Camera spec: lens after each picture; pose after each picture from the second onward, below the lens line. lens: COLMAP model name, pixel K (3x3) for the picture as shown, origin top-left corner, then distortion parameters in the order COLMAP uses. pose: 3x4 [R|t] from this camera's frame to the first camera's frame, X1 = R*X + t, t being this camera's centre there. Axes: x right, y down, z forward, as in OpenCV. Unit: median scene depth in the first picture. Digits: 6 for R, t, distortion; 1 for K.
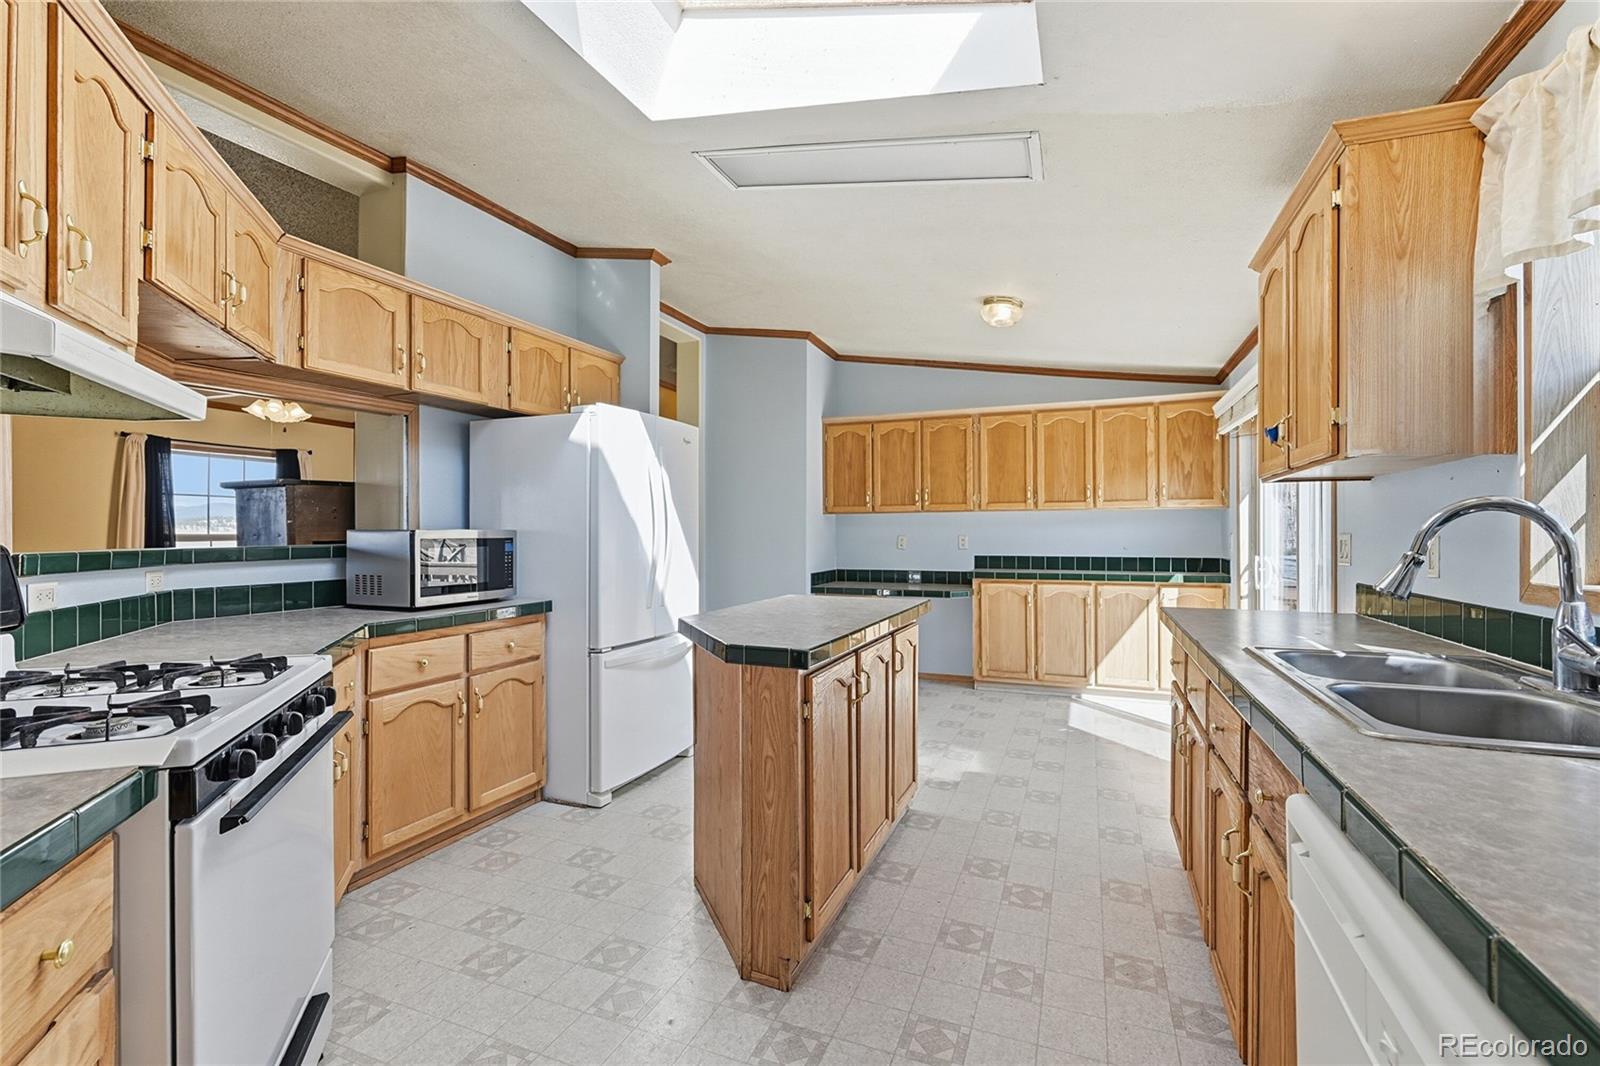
lens RADIAL K [[690.1, 0, 809.3], [0, 690.1, 531.3], [0, 0, 1]] dist [0.003667, 0.000310]
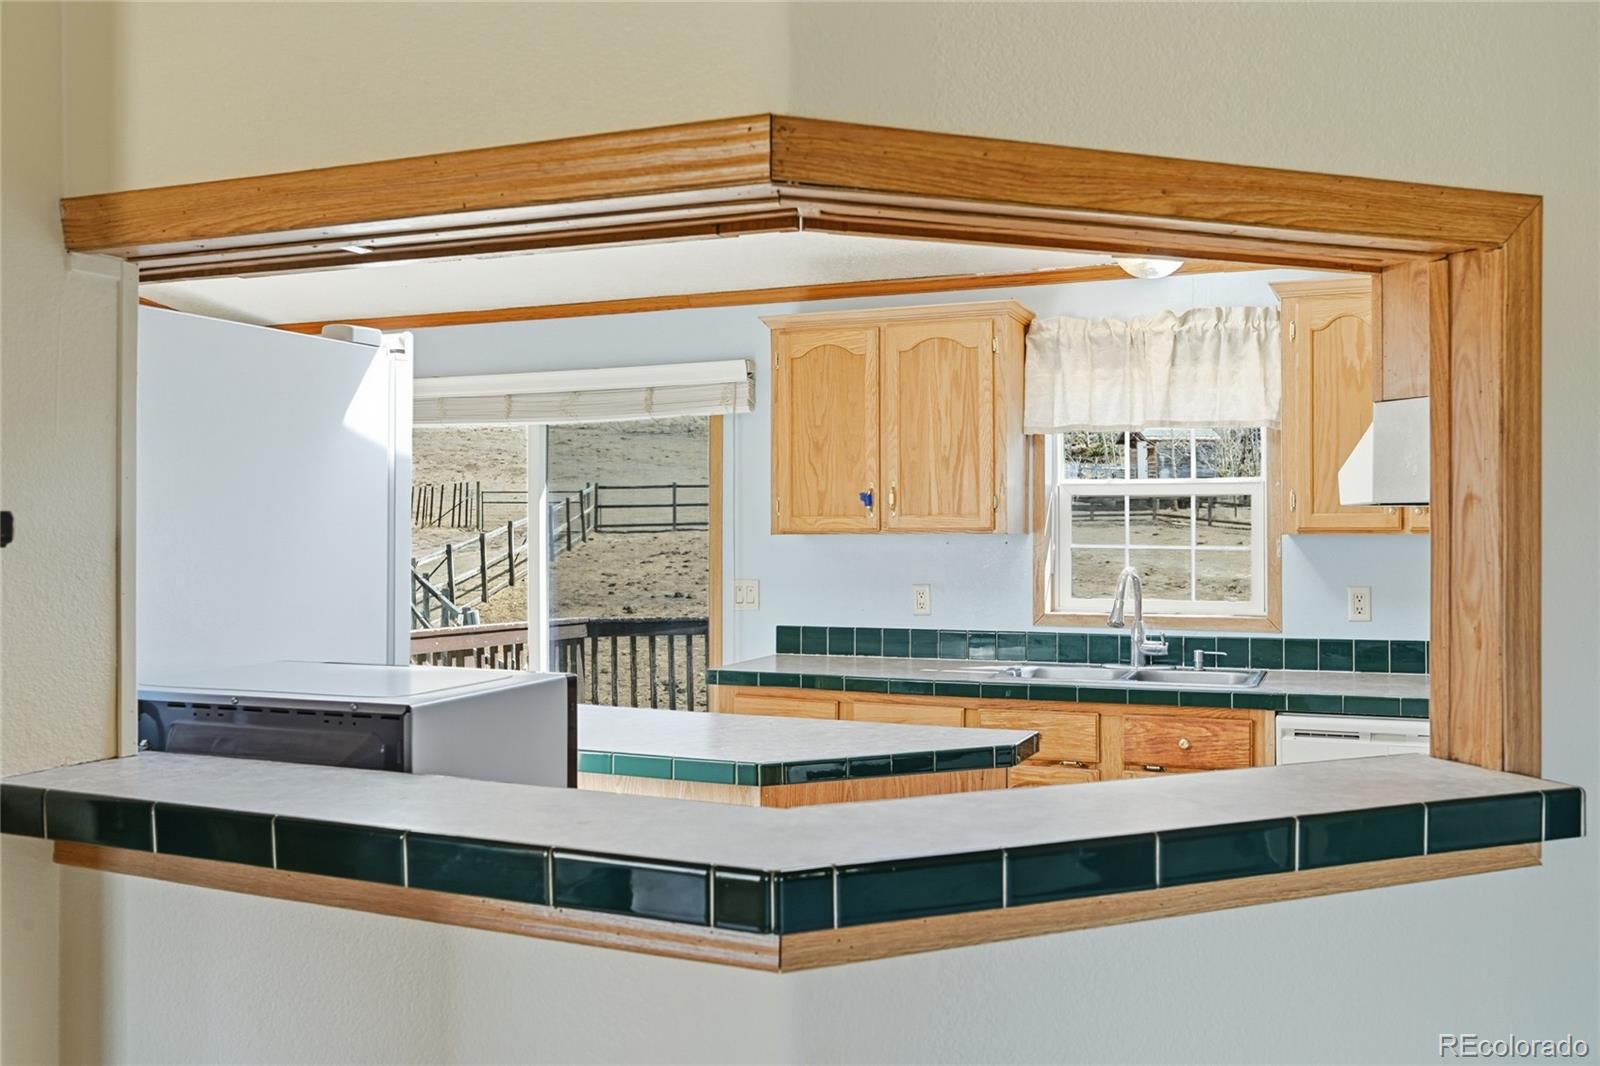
lens RADIAL K [[1345.9, 0, 798.4], [0, 1345.9, 530.8], [0, 0, 1]] dist [-0.001448, -0.000249]
pose [[-0.001664, -0.007739, 0.999969, -1.114465], [0.001934, 0.999968, 0.007743, -0.075917], [-0.999997, 0.001946, -0.001649, 0.805857]]
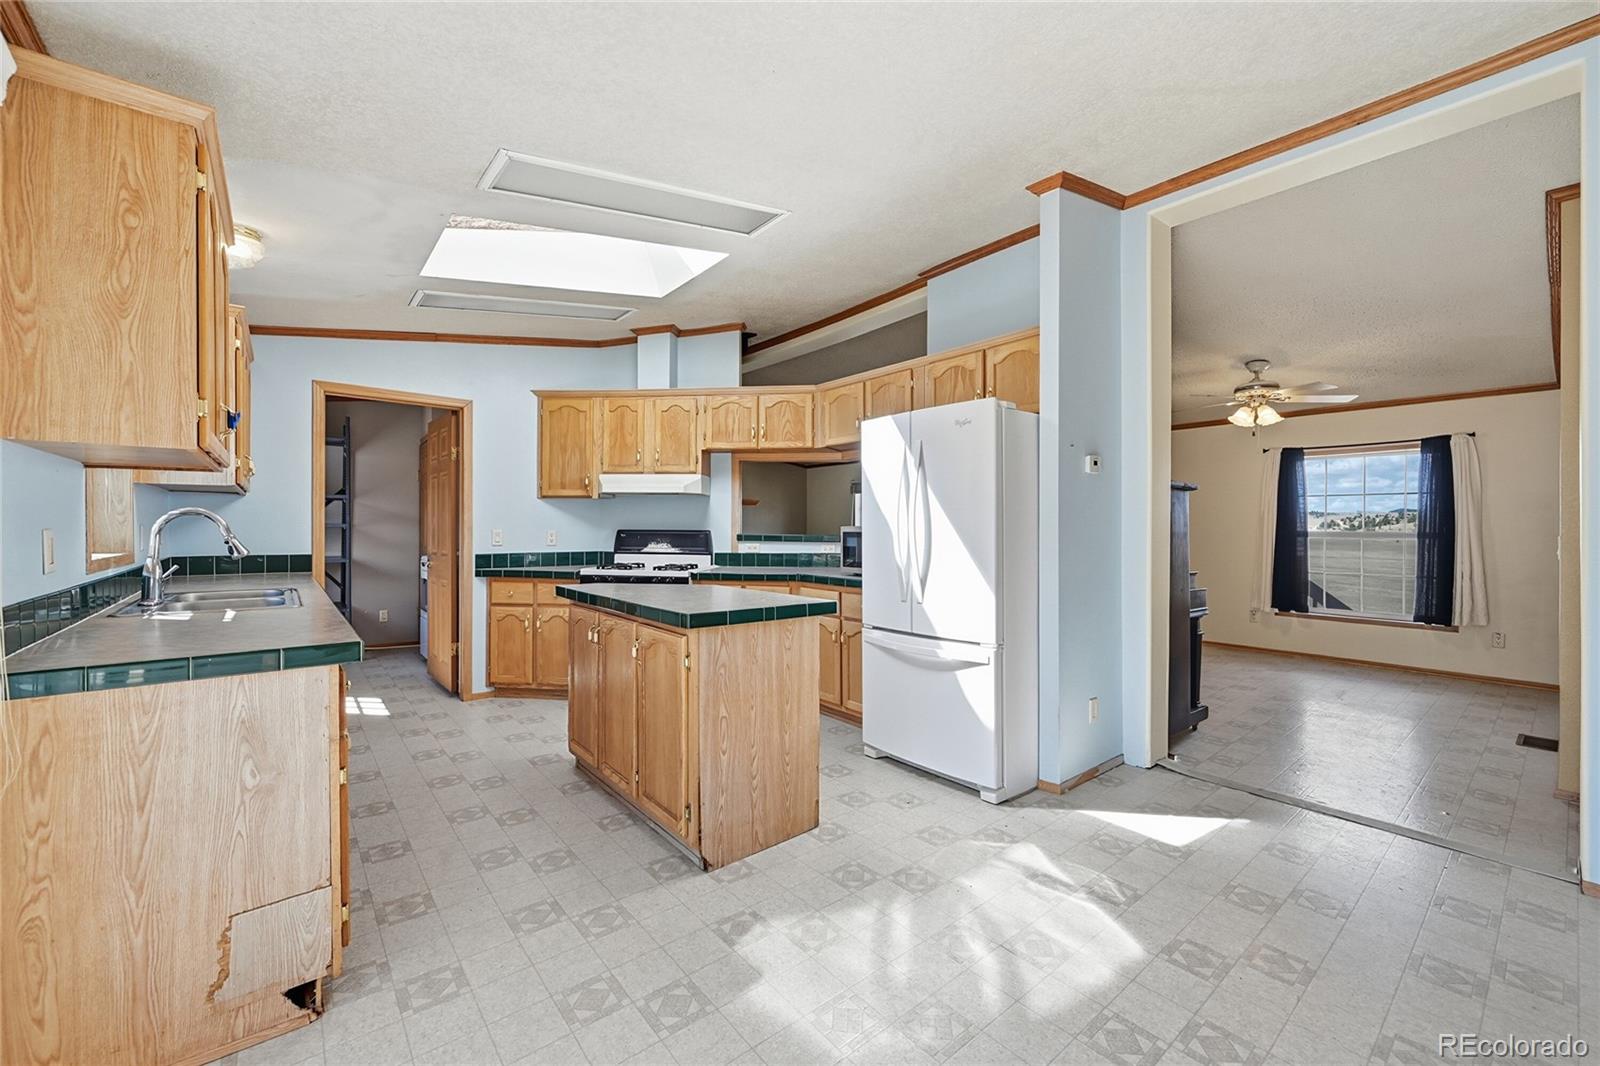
lens RADIAL K [[639.2, 0, 808.3], [0, 639.2, 531.7], [0, 0, 1]] dist [-0.003005, 0.000226]
pose [[-0.473956, 0.003062, -0.880543, 0.762191], [-0.002120, 0.999987, 0.004619, 0.003030], [0.880546, 0.004056, -0.473943, 1.500857]]
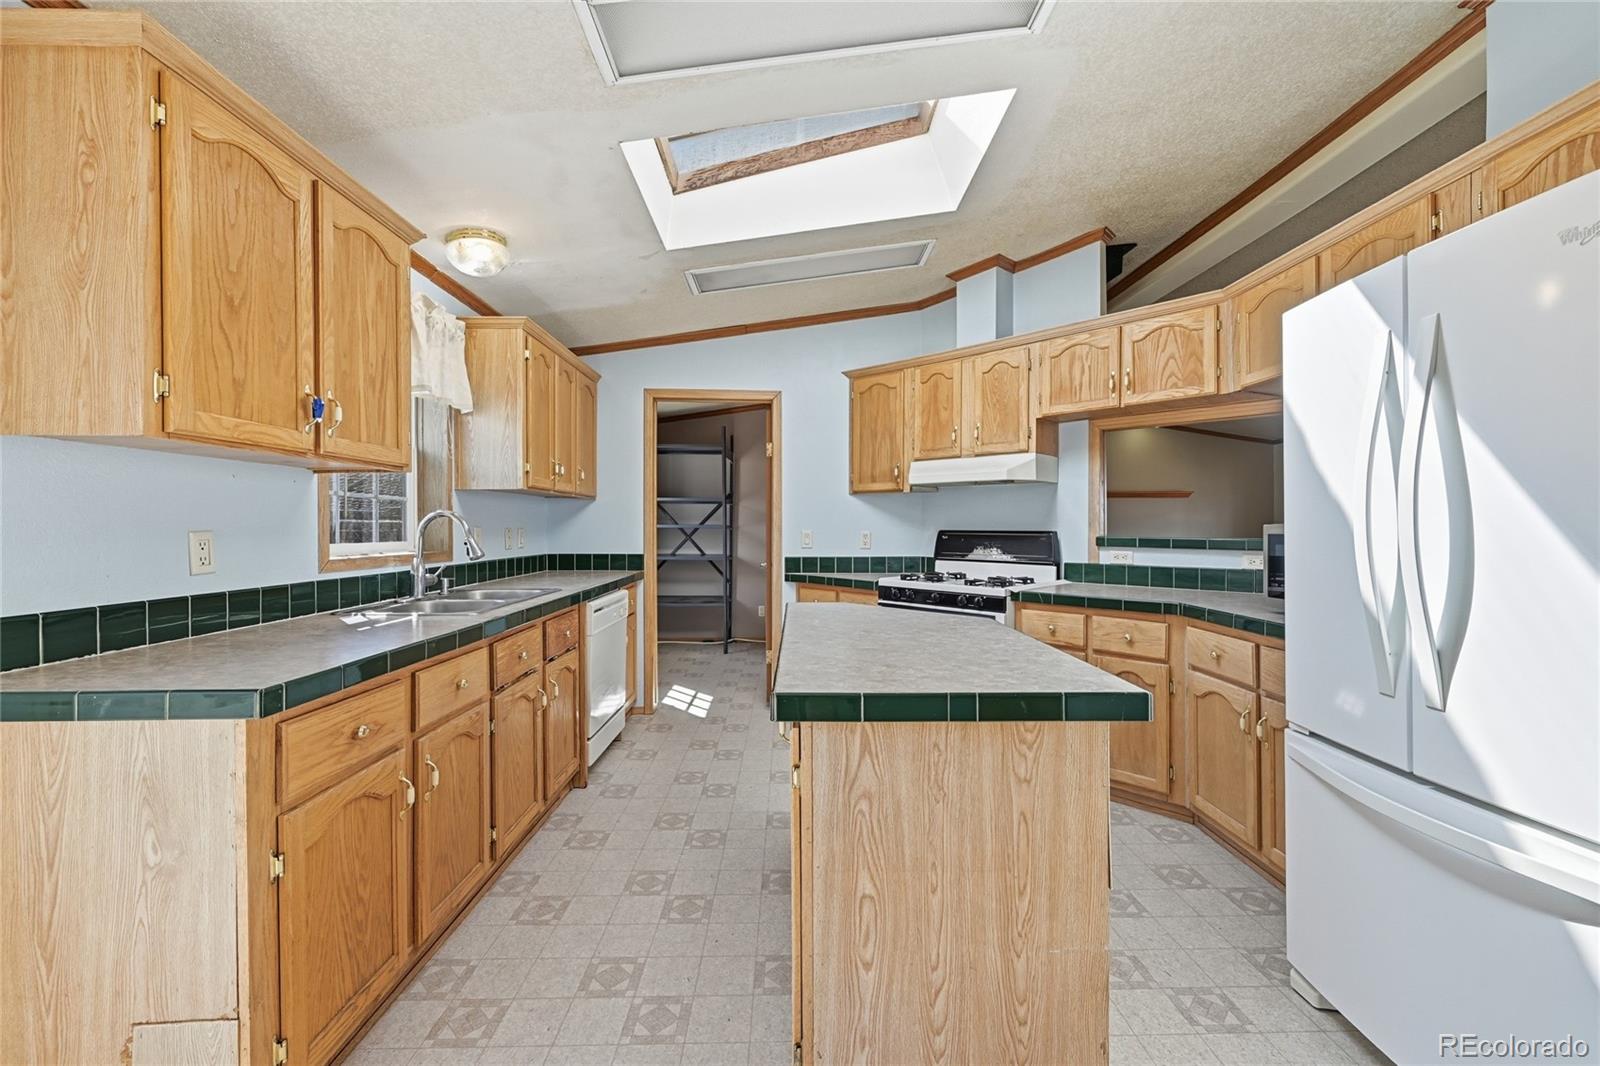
lens RADIAL K [[639.2, 0, 806.9], [0, 639.2, 529.3], [0, 0, 1]] dist [-0.003005, 0.000226]
pose [[-0.916941, 0.000943, -0.399021, 0.316281], [0.000331, 0.999999, 0.001602, 0.002423], [0.399022, 0.001337, -0.916940, 1.391964]]
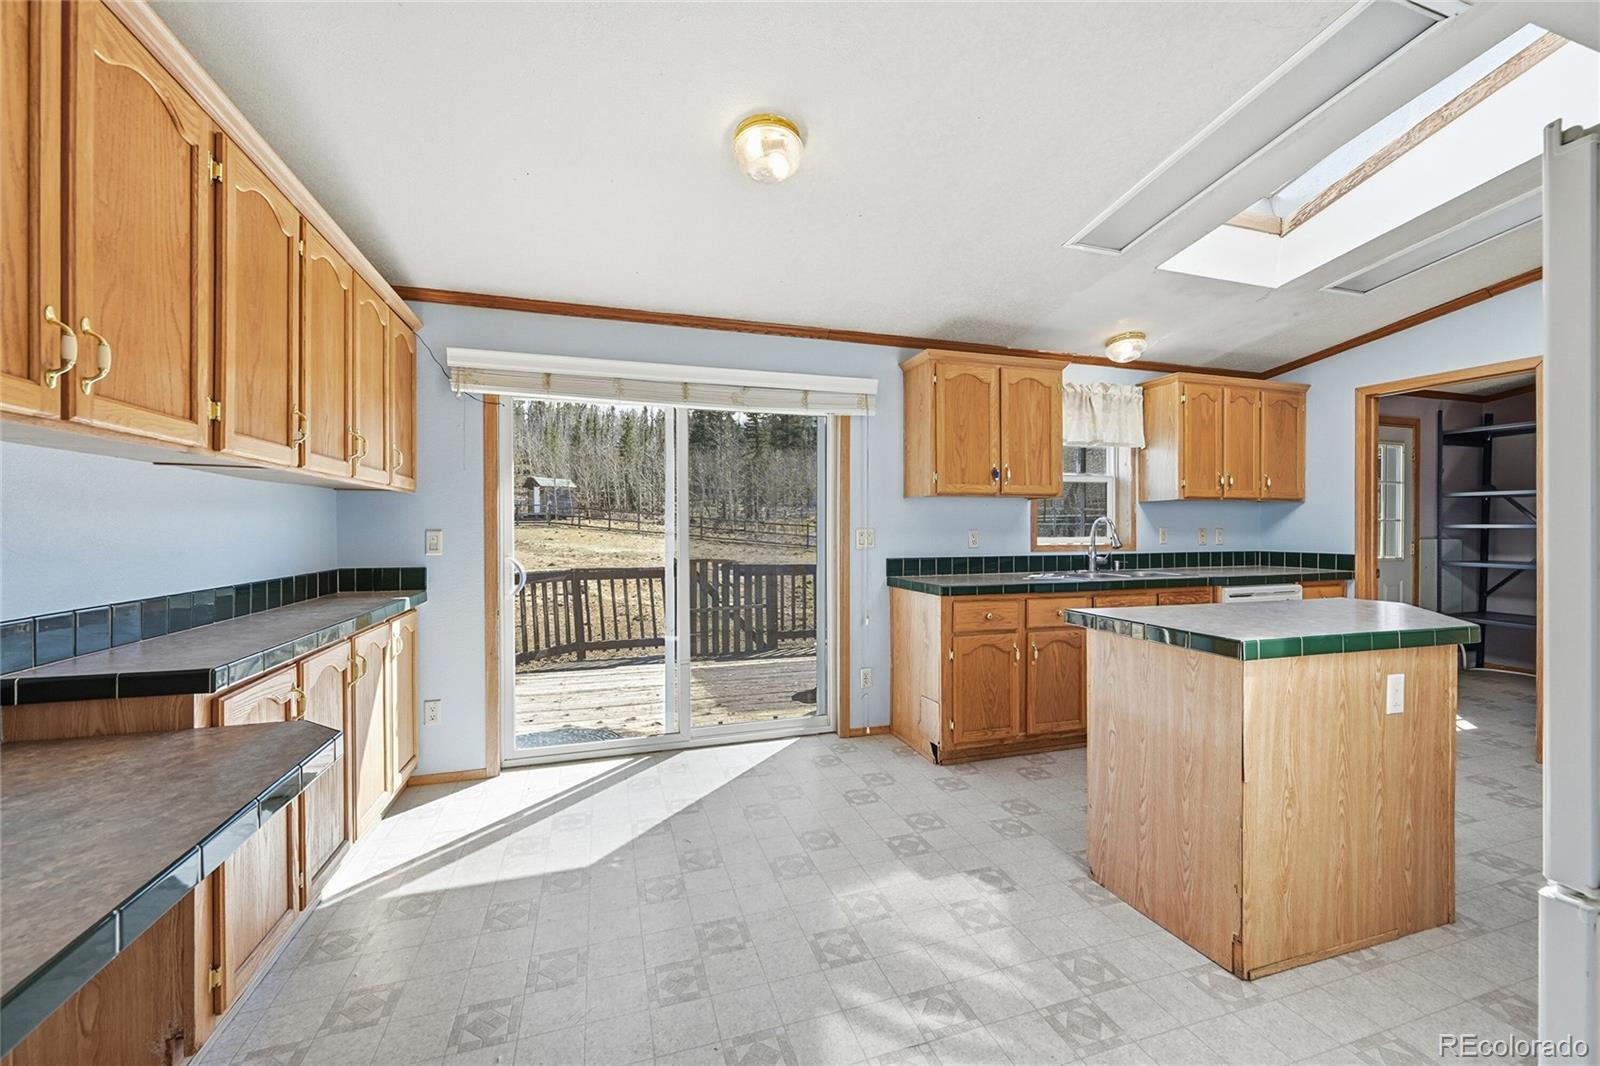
lens RADIAL K [[639.2, 0, 805.2], [0, 639.2, 531.9], [0, 0, 1]] dist [-0.003005, 0.000226]
pose [[-0.640875, -0.003985, 0.767635, -0.213150], [-0.001050, 0.999990, 0.004314, 0.004221], [-0.767645, 0.001959, -0.640873, 1.774438]]
